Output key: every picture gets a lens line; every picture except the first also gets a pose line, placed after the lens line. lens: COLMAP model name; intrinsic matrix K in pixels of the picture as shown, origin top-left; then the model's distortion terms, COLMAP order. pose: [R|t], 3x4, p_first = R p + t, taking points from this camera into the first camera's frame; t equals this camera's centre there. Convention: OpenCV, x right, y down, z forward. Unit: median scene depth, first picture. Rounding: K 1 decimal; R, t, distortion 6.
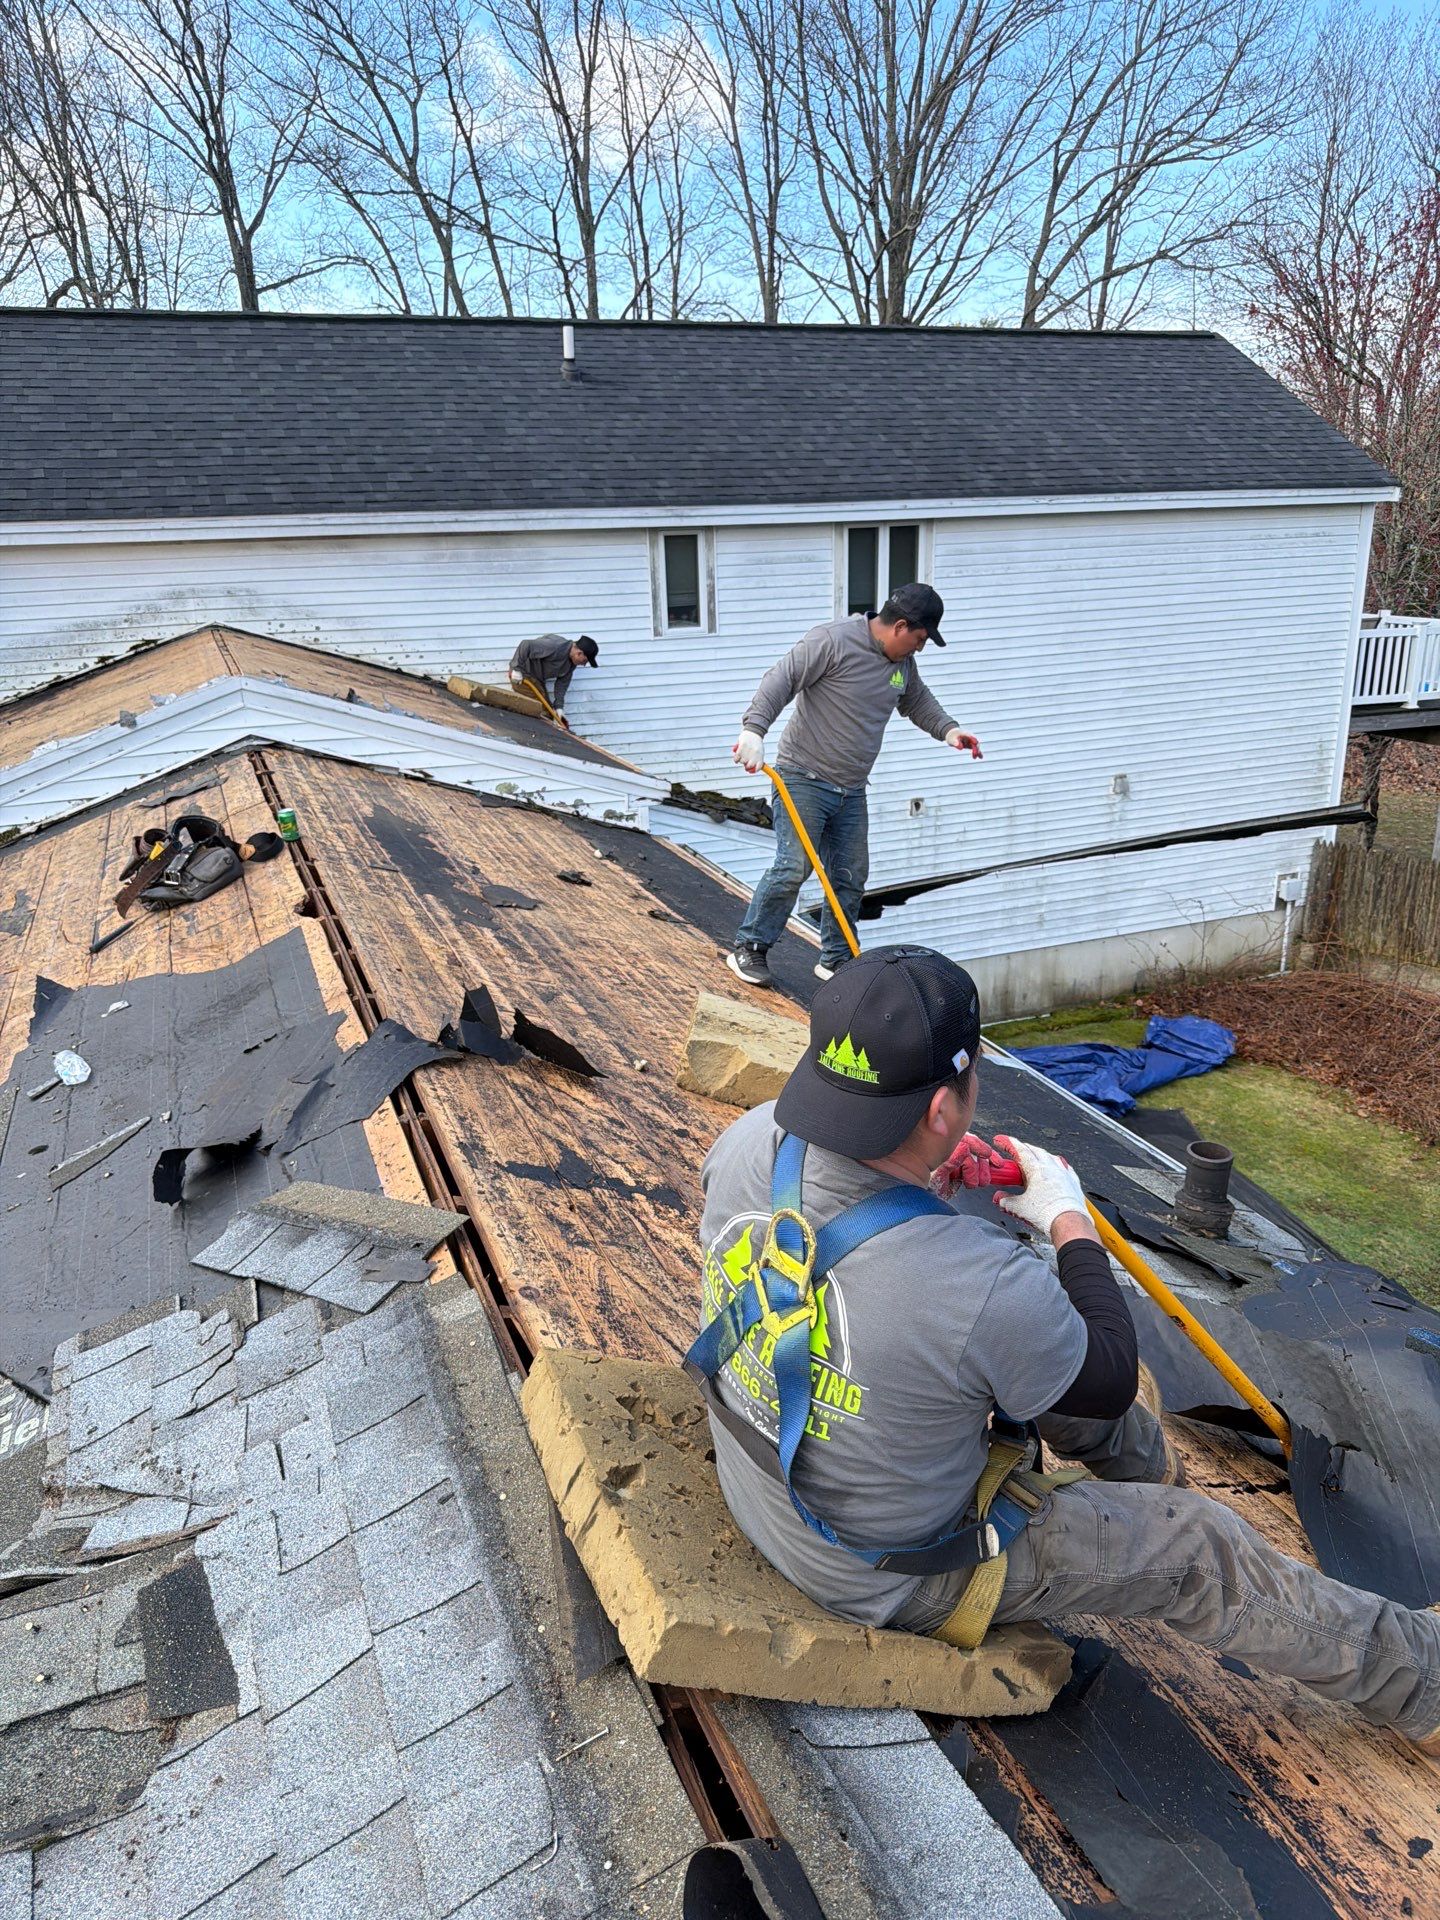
lens RADIAL K [[1387.8, 0, 725.0], [0, 1387.8, 962.6], [0, 0, 1]] dist [-0.010007, -0.003520]
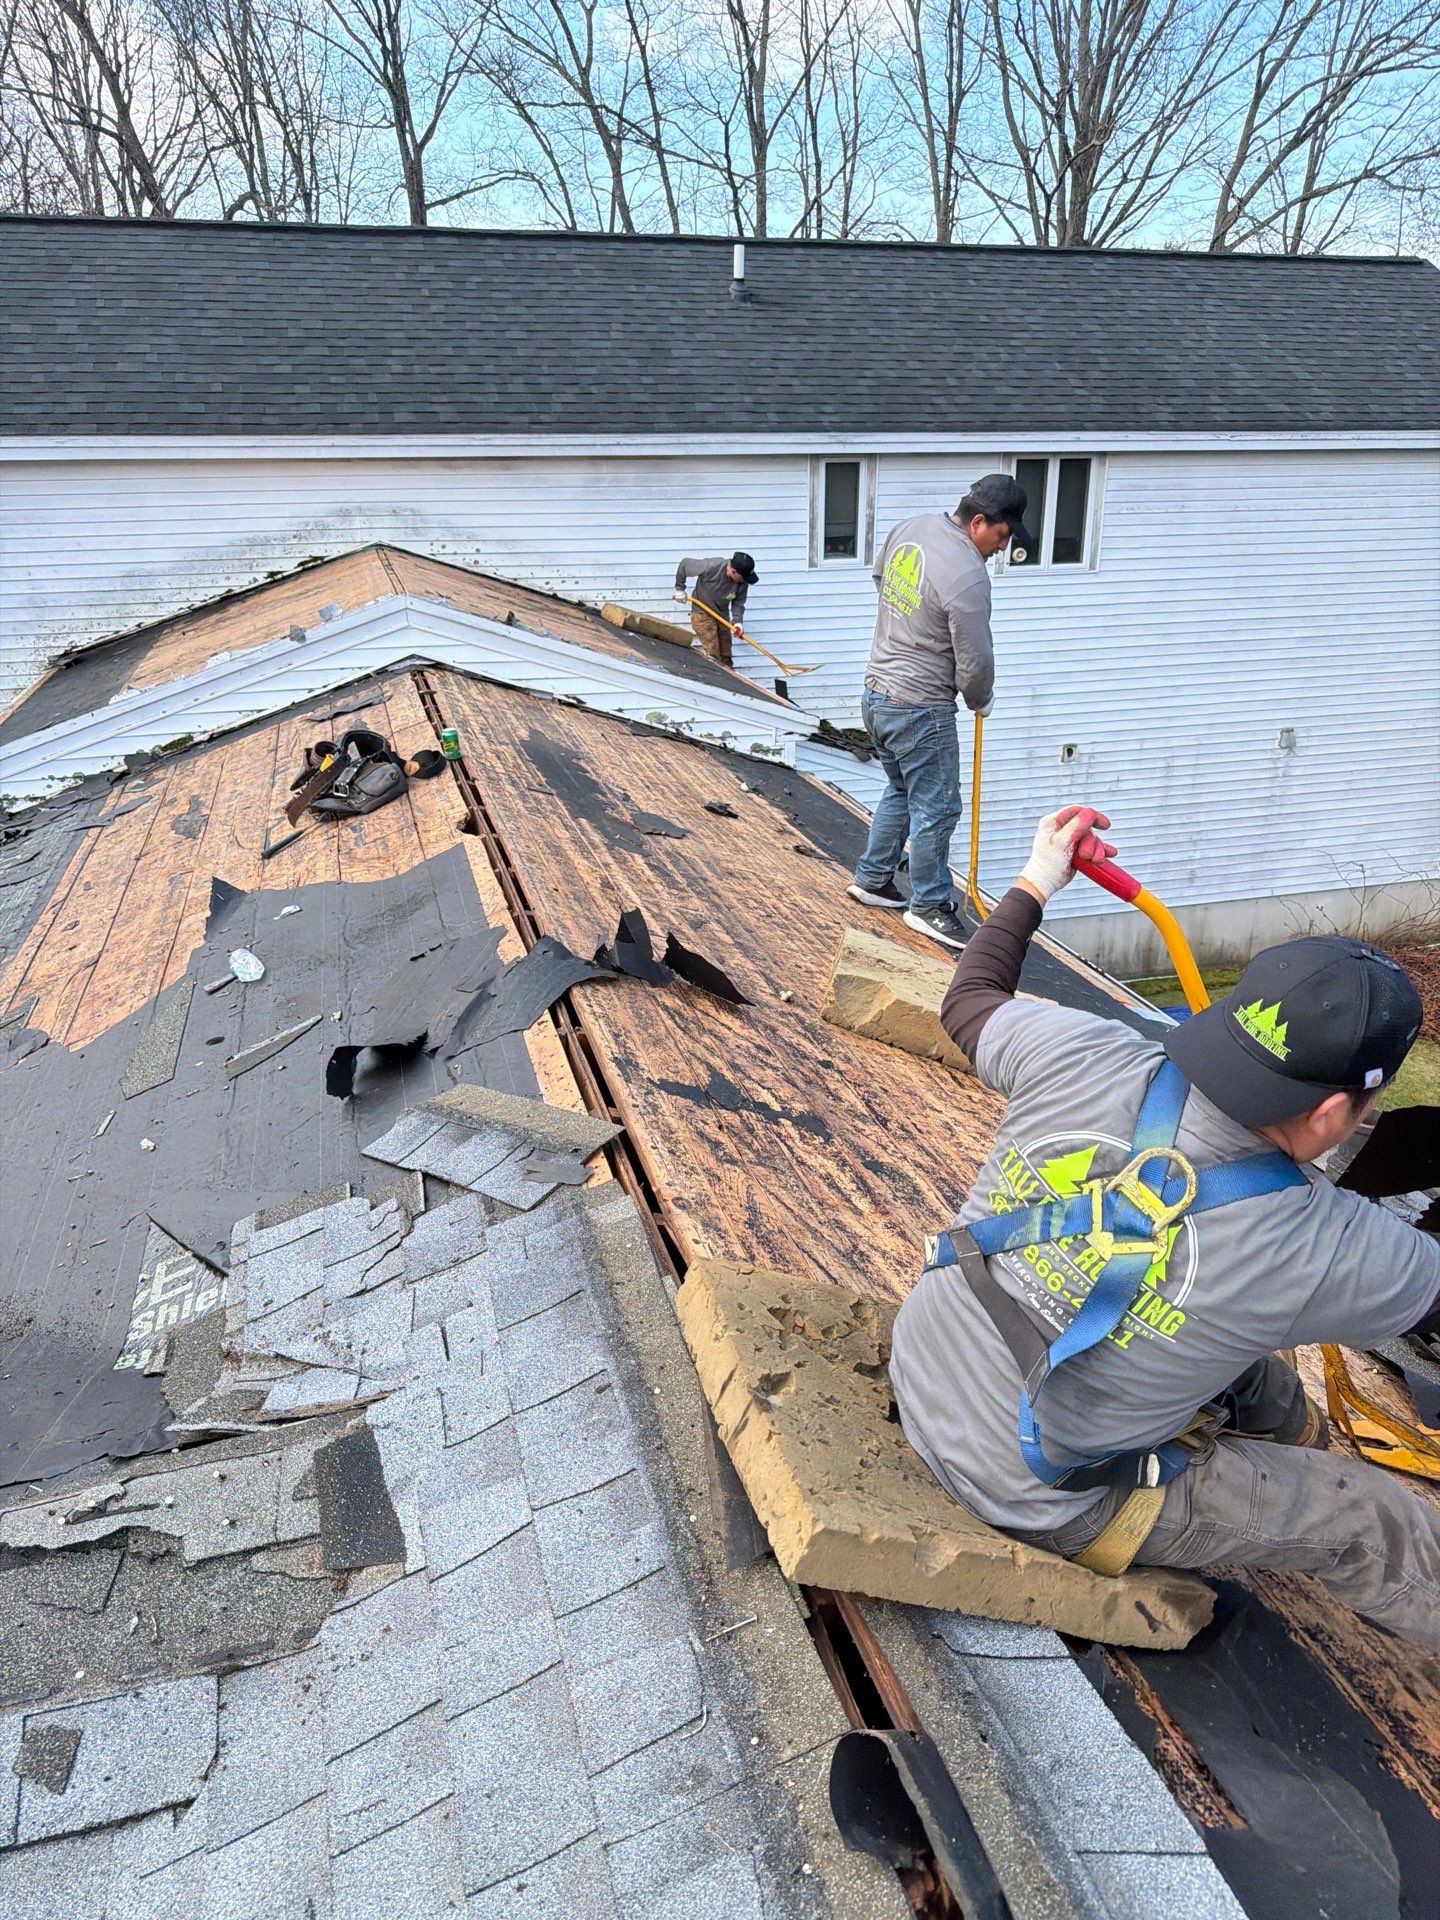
lens RADIAL K [[1384.6, 0, 725.4], [0, 1384.6, 981.9], [0, 0, 1]] dist [-0.003626, -0.009163]
pose [[0.994199, 0.056508, -0.091512, -0.004874], [-0.051126, 0.996881, 0.060123, 0.002131], [0.094624, -0.055095, 0.993987, -0.001161]]
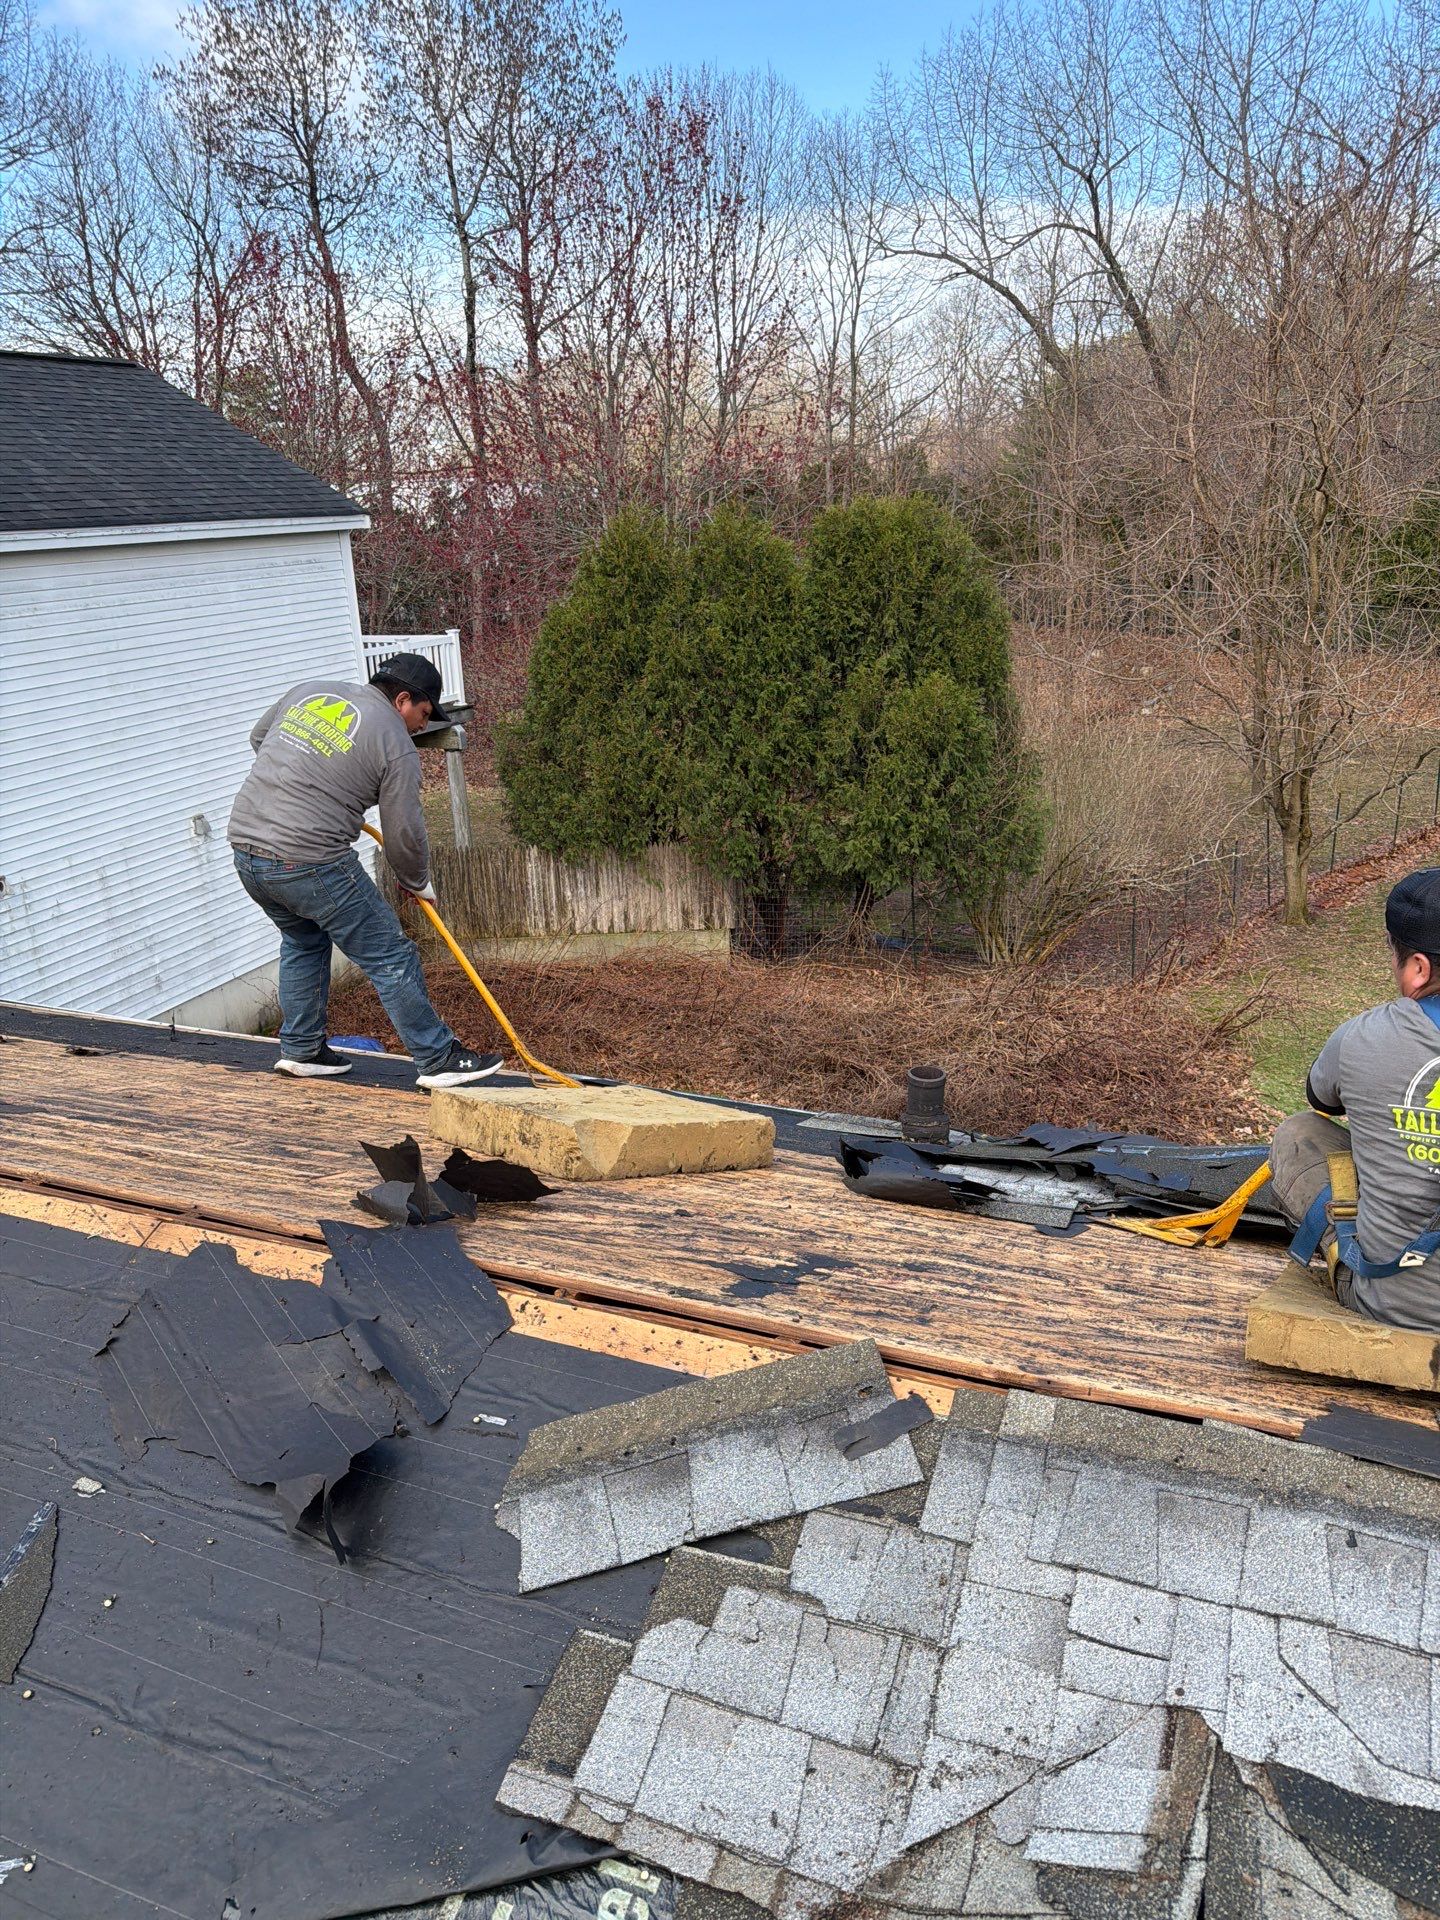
lens RADIAL K [[1377.7, 0, 720.0], [0, 1377.7, 960.0], [0, 0, 1]] dist [-0.019451, -0.000607]
pose [[0.682399, -0.229602, 0.693984, -0.153305], [0.244823, 0.966346, 0.078975, -0.025999], [-0.688762, 0.116011, 0.715646, 0.083880]]
